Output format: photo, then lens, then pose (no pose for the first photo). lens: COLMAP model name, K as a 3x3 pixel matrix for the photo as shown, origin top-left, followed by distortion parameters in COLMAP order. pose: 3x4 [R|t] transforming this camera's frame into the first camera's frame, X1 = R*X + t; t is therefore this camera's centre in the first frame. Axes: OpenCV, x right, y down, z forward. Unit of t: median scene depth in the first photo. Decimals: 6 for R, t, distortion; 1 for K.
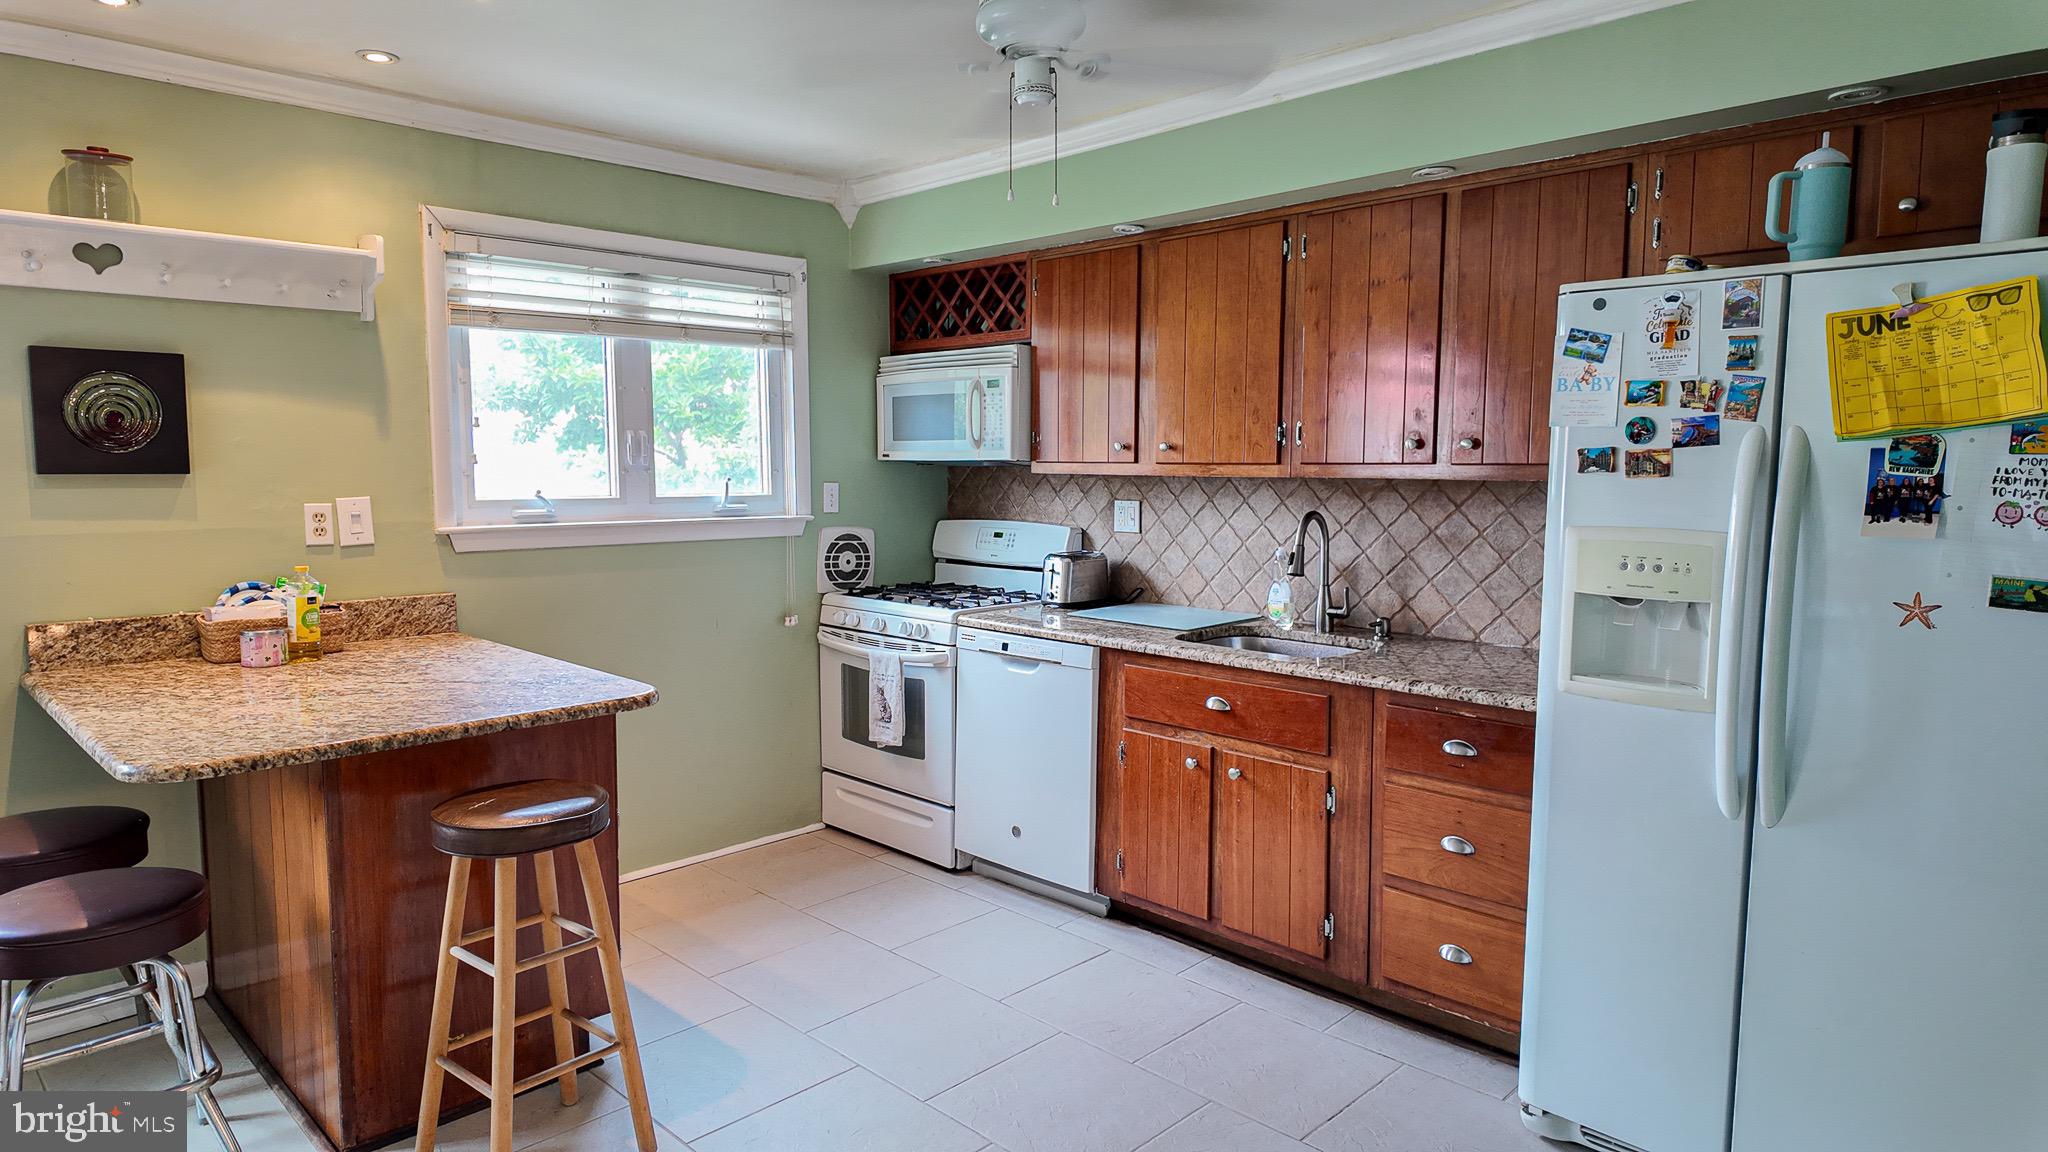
lens RADIAL K [[1191.4, 0, 1034.5], [0, 1191.4, 558.0], [0, 0, 1]] dist [0.033985, -0.025177]
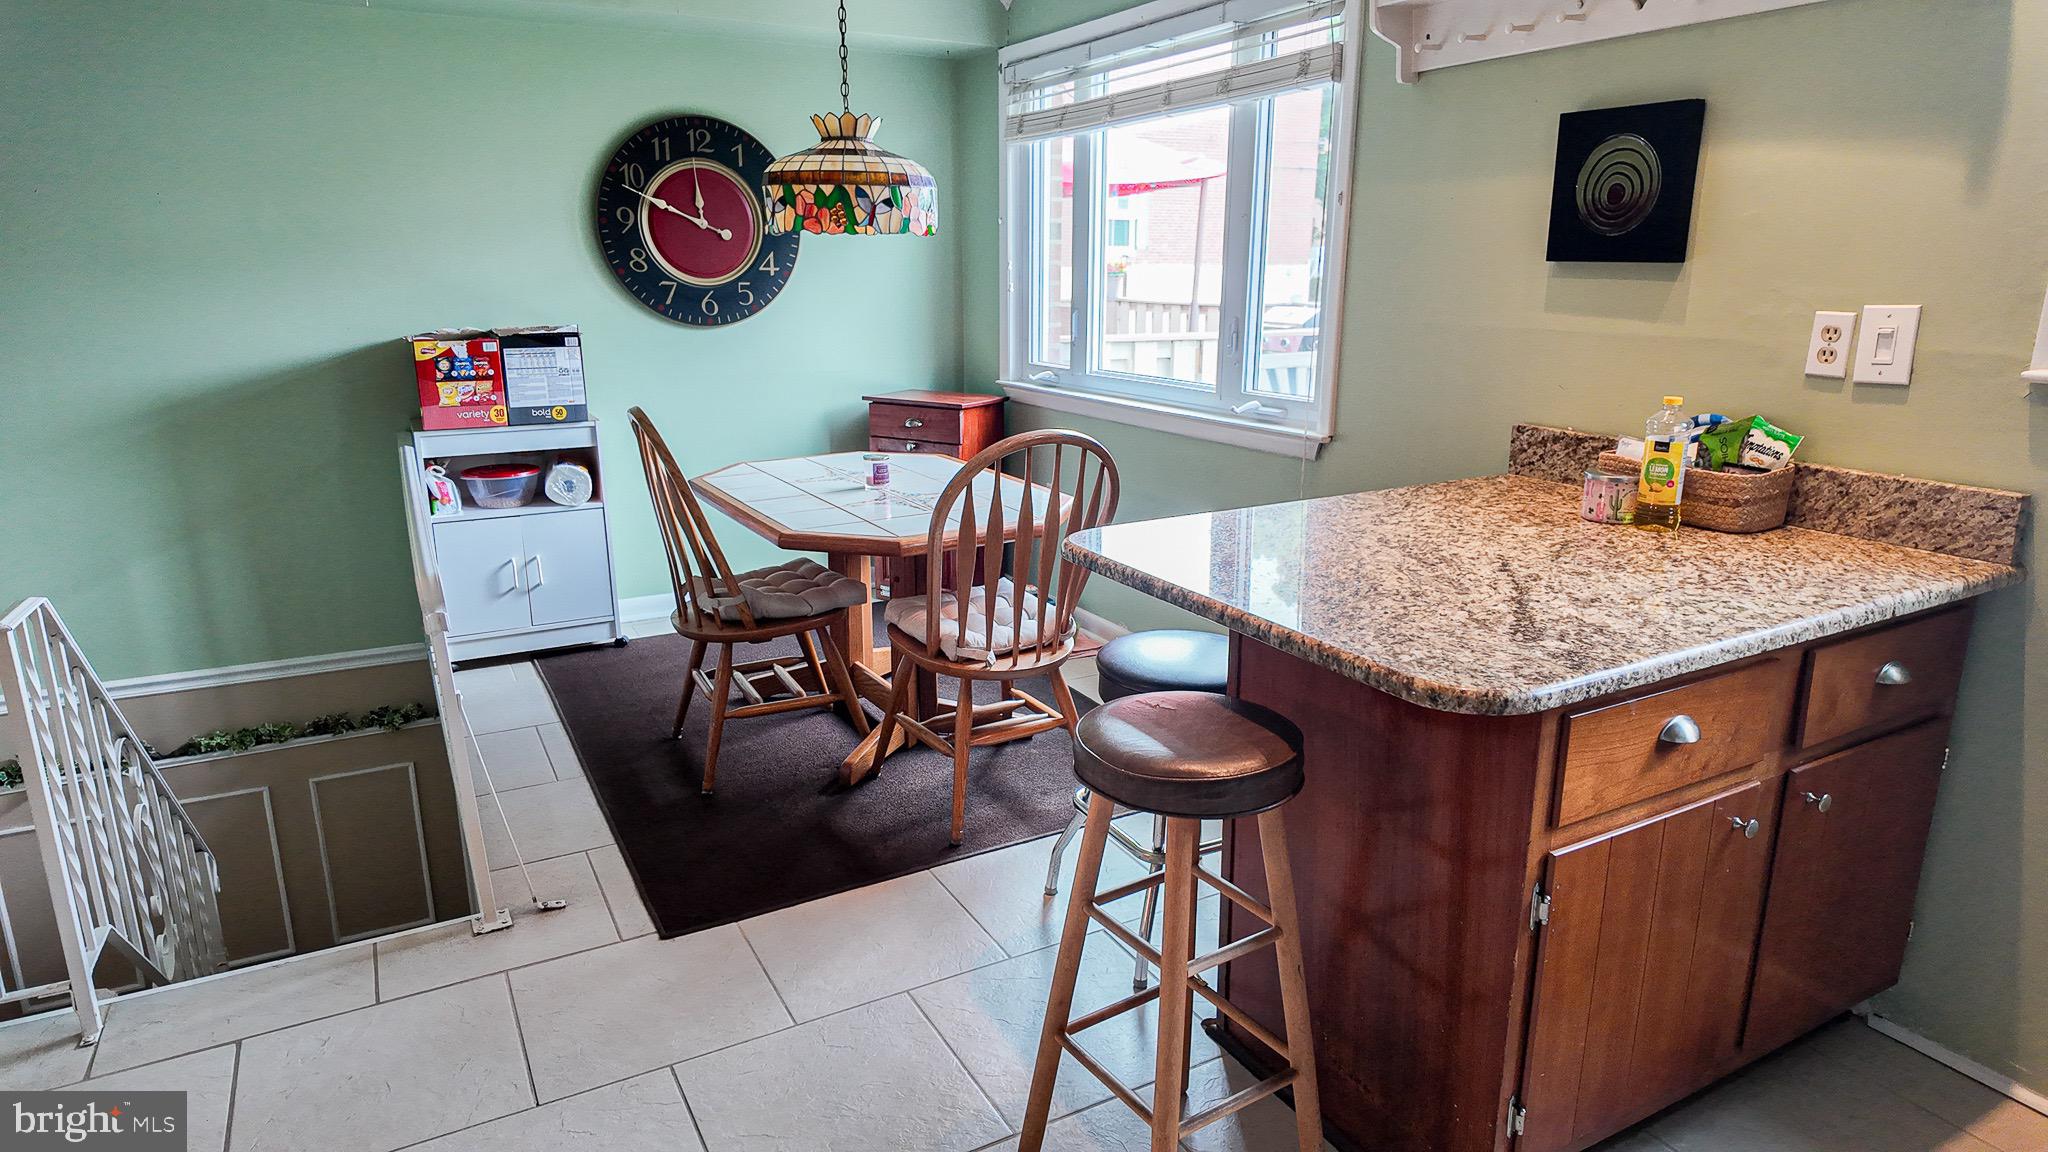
lens RADIAL K [[1191.4, 0, 1023.9], [0, 1191.4, 576.9], [0, 0, 1]] dist [0.033985, -0.025177]
pose [[-0.273234, 0.243460, -0.930629, 0.177383], [-0.089348, 0.956837, 0.276549, -0.052767], [0.957789, 0.158712, -0.239688, 0.819343]]
